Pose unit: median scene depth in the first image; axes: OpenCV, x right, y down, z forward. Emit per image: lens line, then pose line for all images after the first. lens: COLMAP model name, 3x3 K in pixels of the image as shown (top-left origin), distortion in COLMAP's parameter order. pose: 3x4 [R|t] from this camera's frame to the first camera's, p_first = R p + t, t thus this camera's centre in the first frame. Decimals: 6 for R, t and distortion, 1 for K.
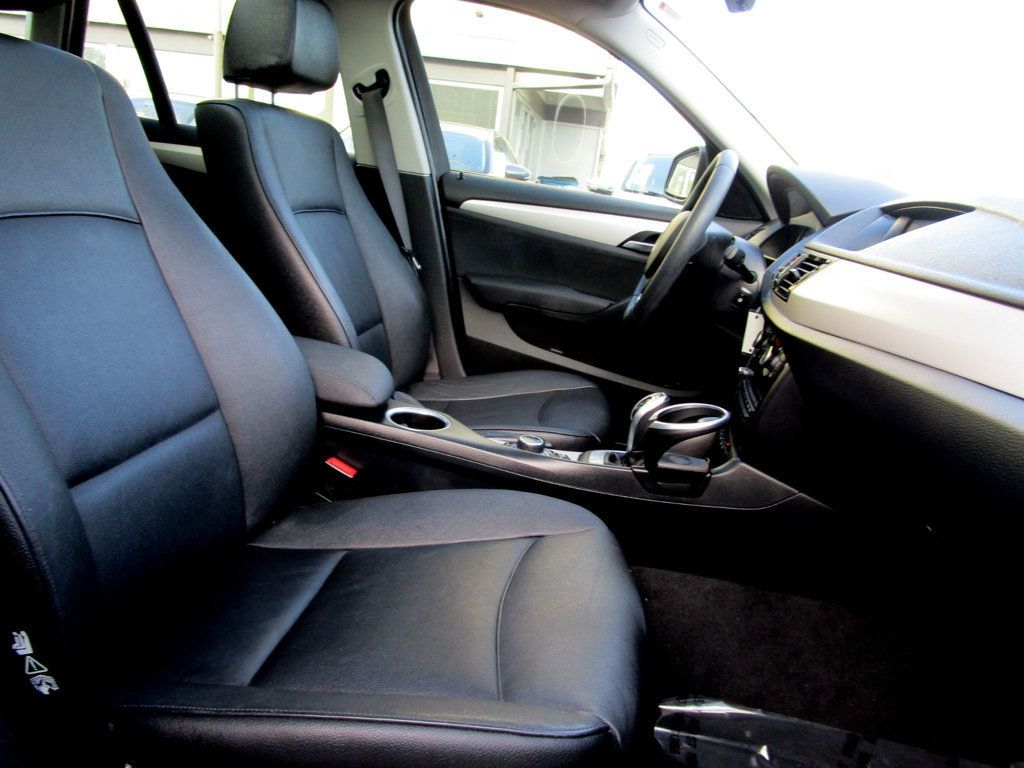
lens RADIAL K [[746.3, 0, 502.4], [0, 746.3, 374.1], [0, 0, 1]] dist [-0.012476, -0.002342]
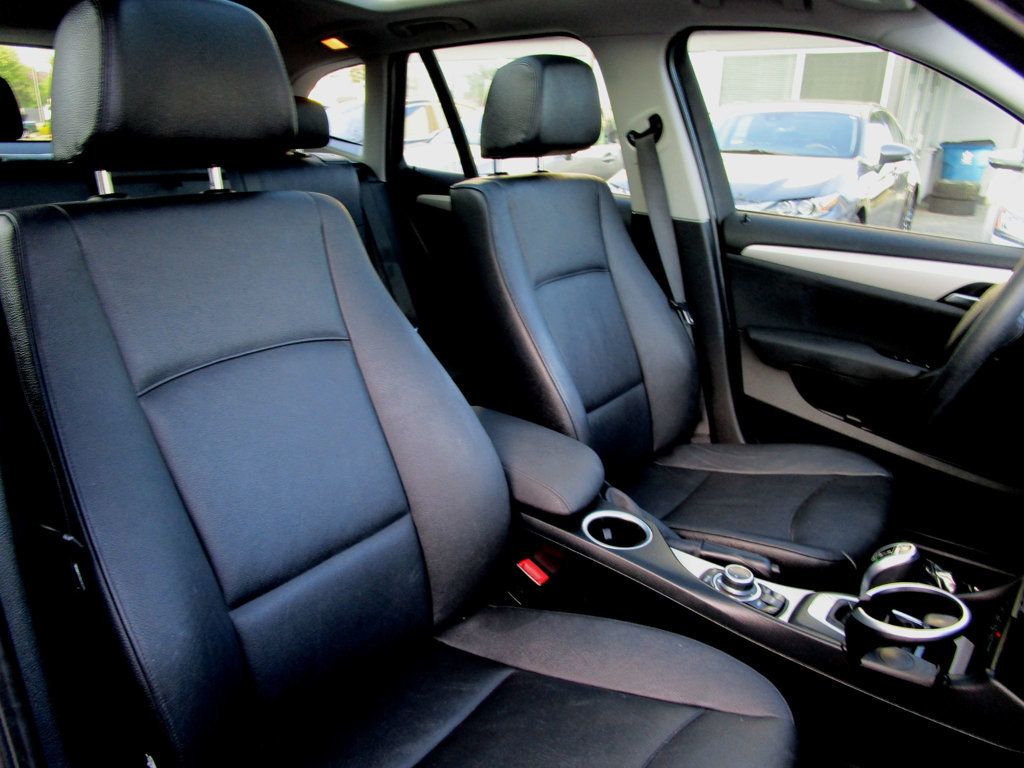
lens RADIAL K [[746.3, 0, 502.4], [0, 746.3, 374.1], [0, 0, 1]] dist [-0.012476, -0.002342]
pose [[0.881676, 0.053670, -0.468793, 0.128659], [-0.038565, 0.998383, 0.041770, -0.114598], [0.470277, -0.018748, 0.882320, 0.074046]]
